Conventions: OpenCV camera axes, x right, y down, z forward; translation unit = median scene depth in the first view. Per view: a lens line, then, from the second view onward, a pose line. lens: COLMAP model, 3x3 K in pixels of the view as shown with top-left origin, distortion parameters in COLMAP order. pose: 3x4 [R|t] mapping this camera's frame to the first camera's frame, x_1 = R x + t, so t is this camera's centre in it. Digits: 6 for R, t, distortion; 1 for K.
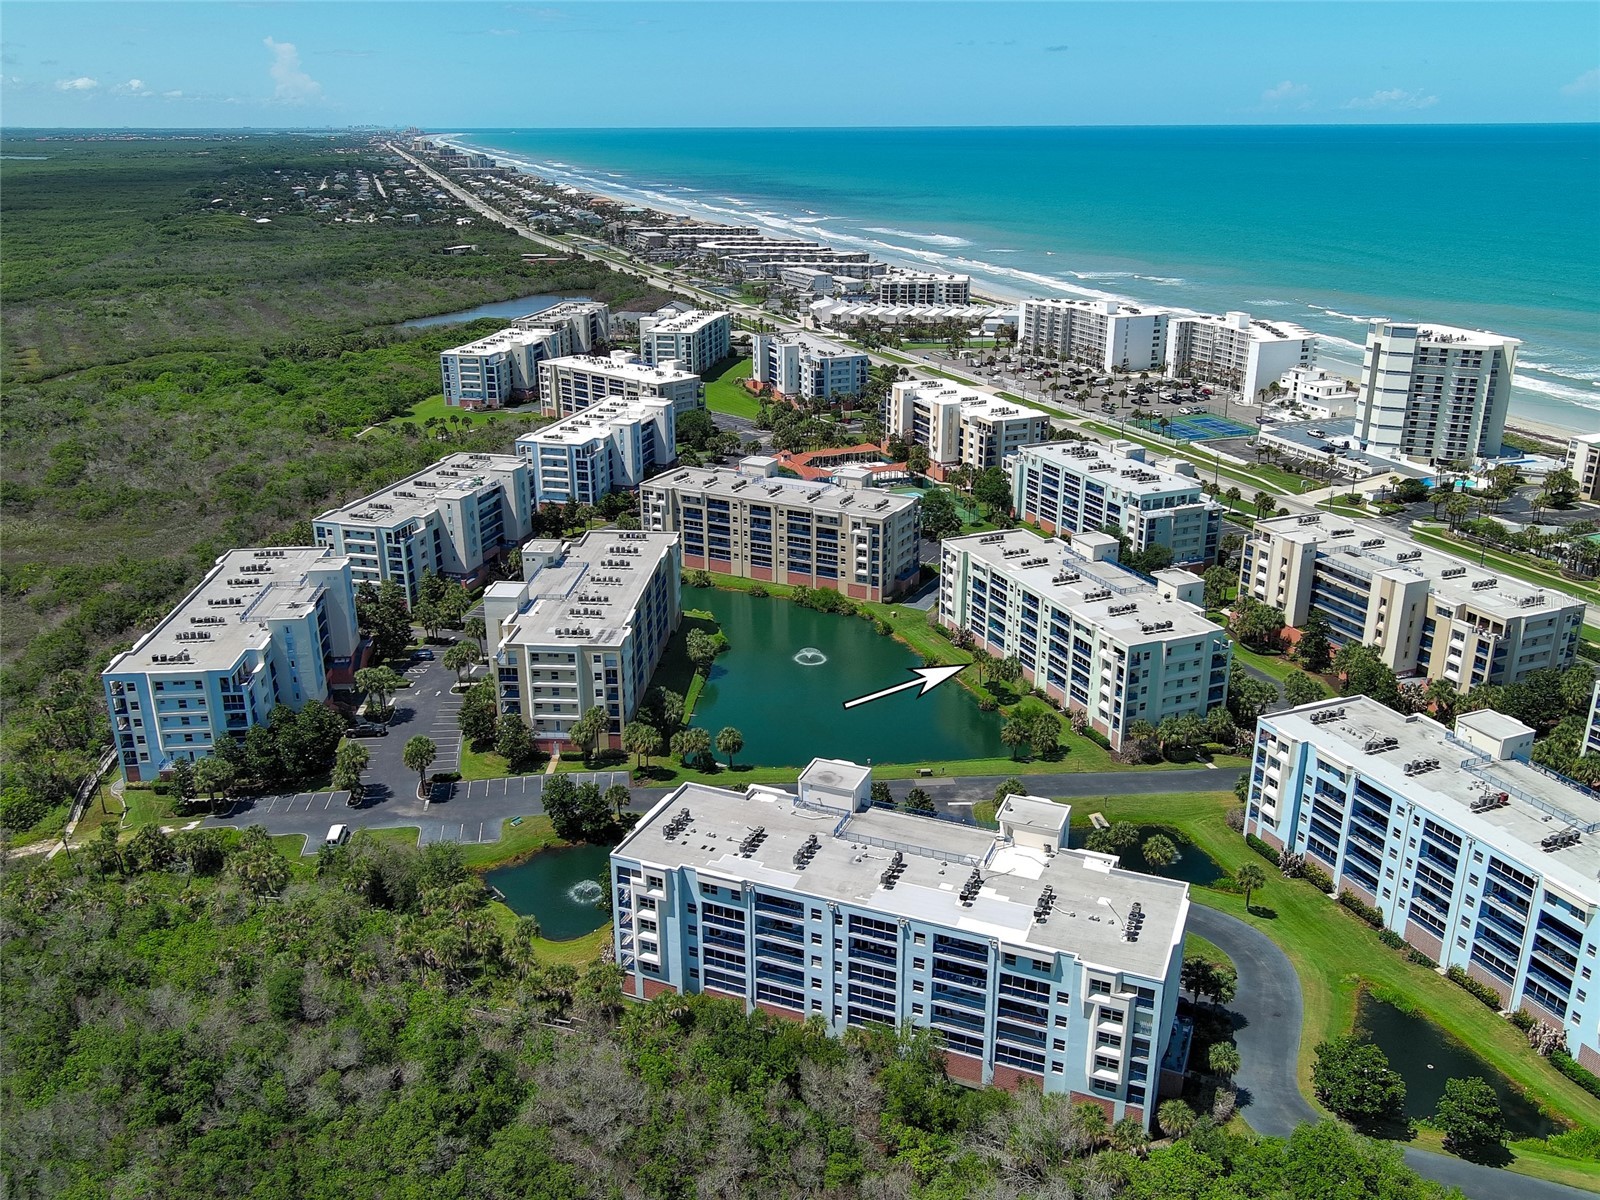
lens RADIAL K [[1309.5, 0, 800.0], [0, 1309.5, 600.0], [0, 0, 1]] dist [0.018522, -0.048105]
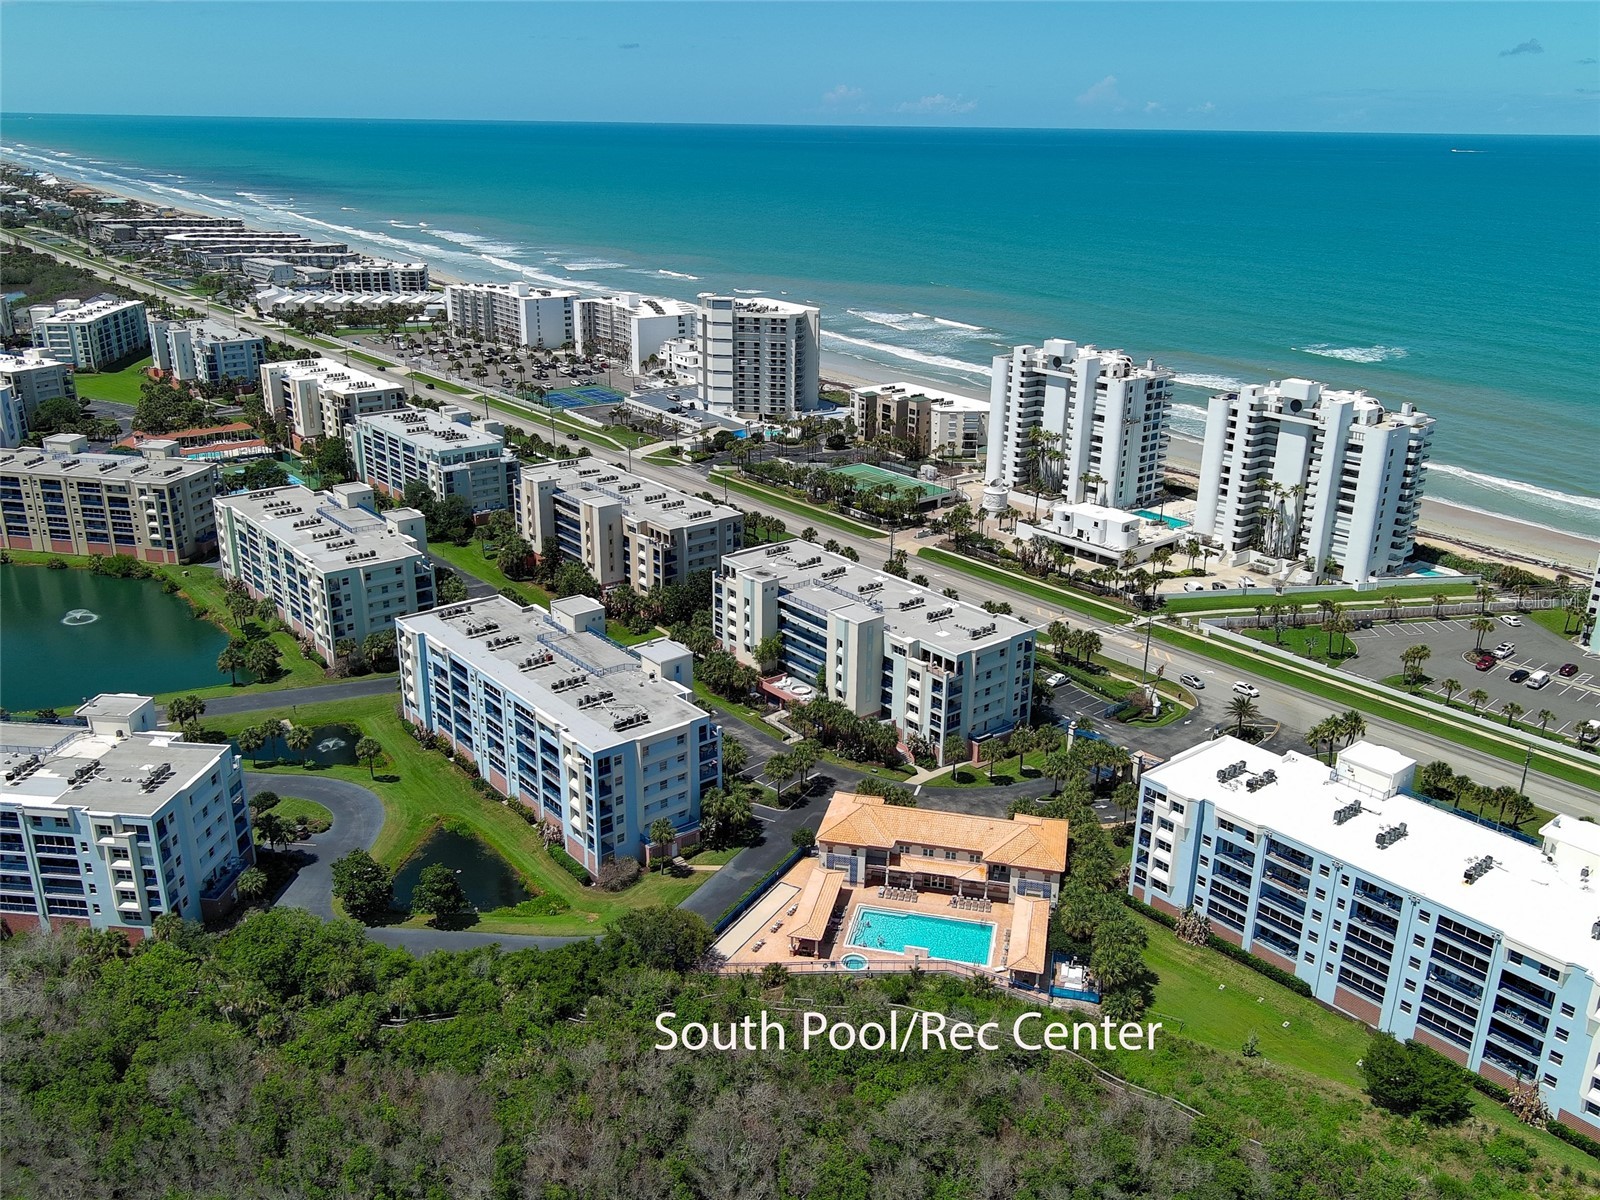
lens RADIAL K [[1309.5, 0, 800.0], [0, 1309.5, 600.0], [0, 0, 1]] dist [0.018522, -0.048105]
pose [[0.954954, -0.081469, 0.285353, 0.208605], [0.080699, 0.996633, 0.014476, 0.049088], [-0.285572, 0.009204, 0.958313, -0.132555]]
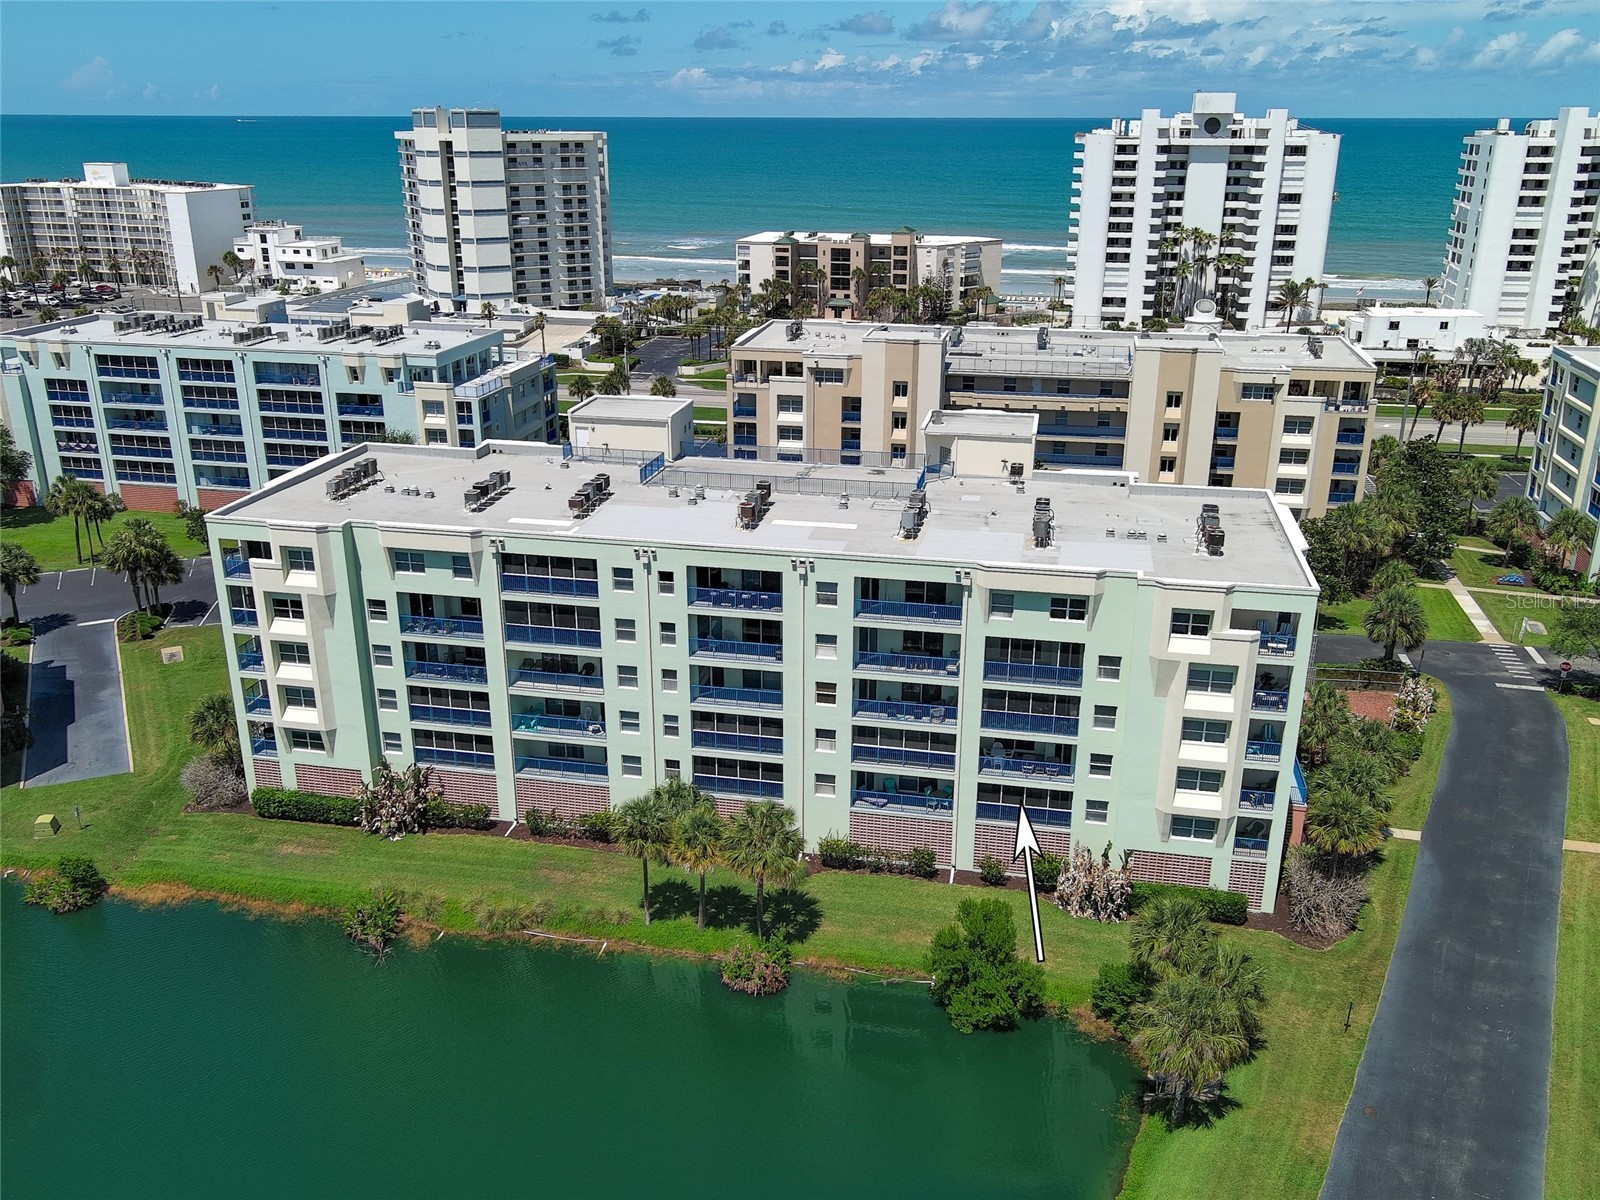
lens RADIAL K [[1309.5, 0, 800.0], [0, 1309.5, 600.0], [0, 0, 1]] dist [0.018522, -0.048105]
pose [[0.556650, -0.279219, 0.782418, -0.042270], [0.276831, 0.950340, 0.142193, -0.027286], [-0.783265, 0.137446, 0.606303, 0.594212]]
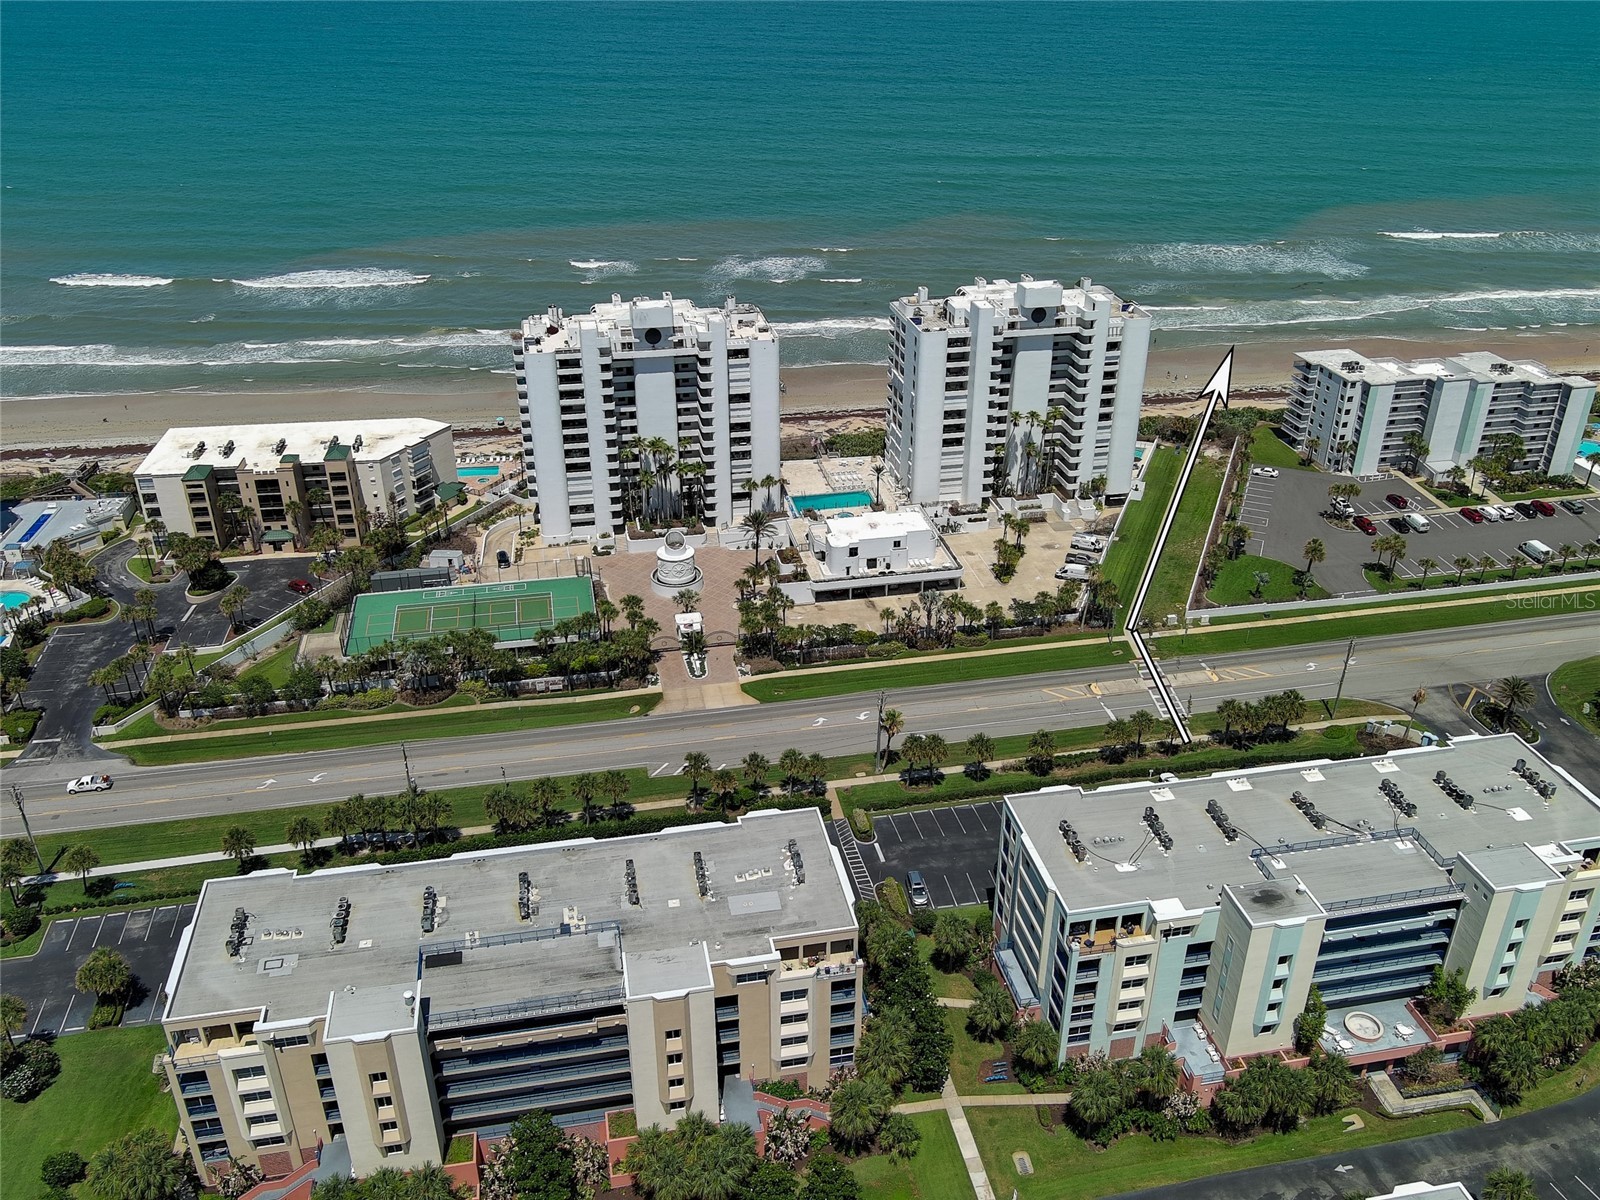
lens RADIAL K [[1305.9, 0, 800.0], [0, 1305.9, 600.0], [0, 0, 1]] dist [0.032857, -0.072829]
pose [[0.192242, -0.457276, 0.868298, 0.072868], [0.331242, 0.863110, 0.381207, -0.227690], [-0.923754, 0.214333, 0.317395, 0.556931]]
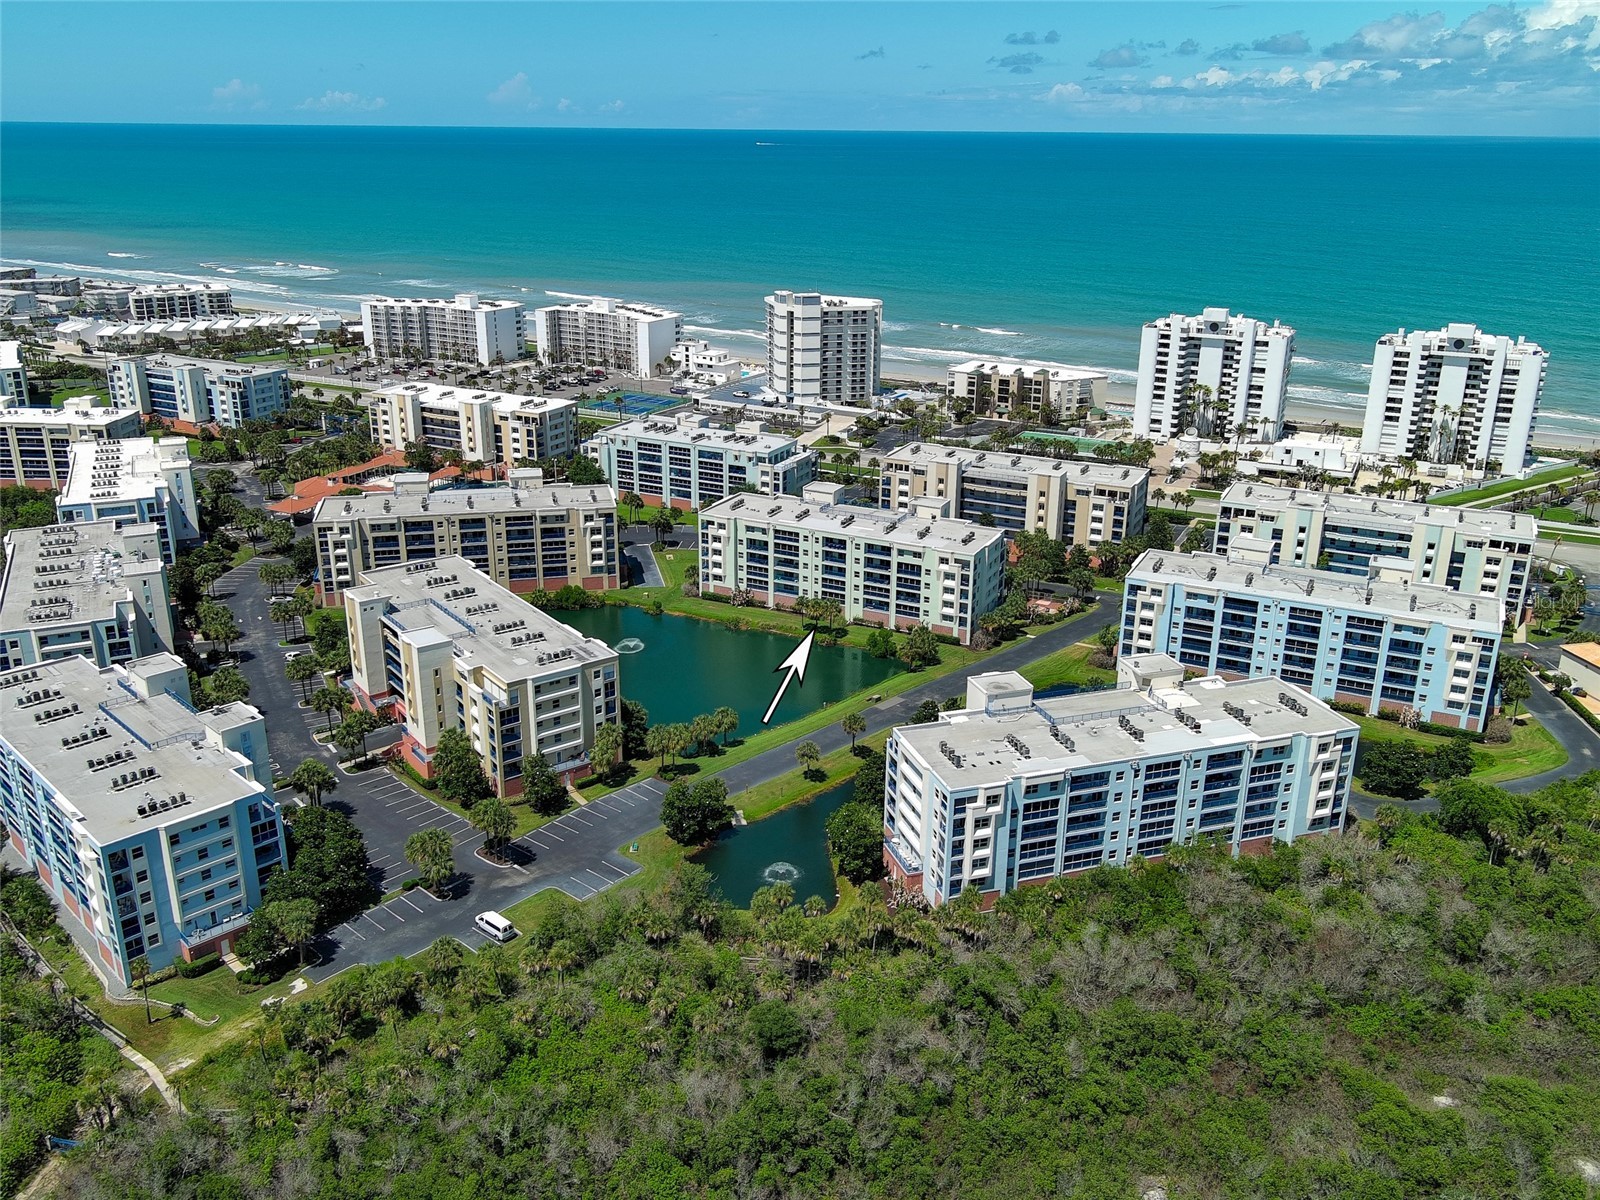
lens RADIAL K [[1308.5, 0, 808.3], [0, 1308.5, 602.3], [0, 0, 1]] dist [0.009759, -0.005004]
pose [[0.750261, -0.211978, 0.626238, -0.414937], [0.211177, 0.974423, 0.076837, -0.031197], [-0.626508, 0.074599, 0.775836, 0.104162]]
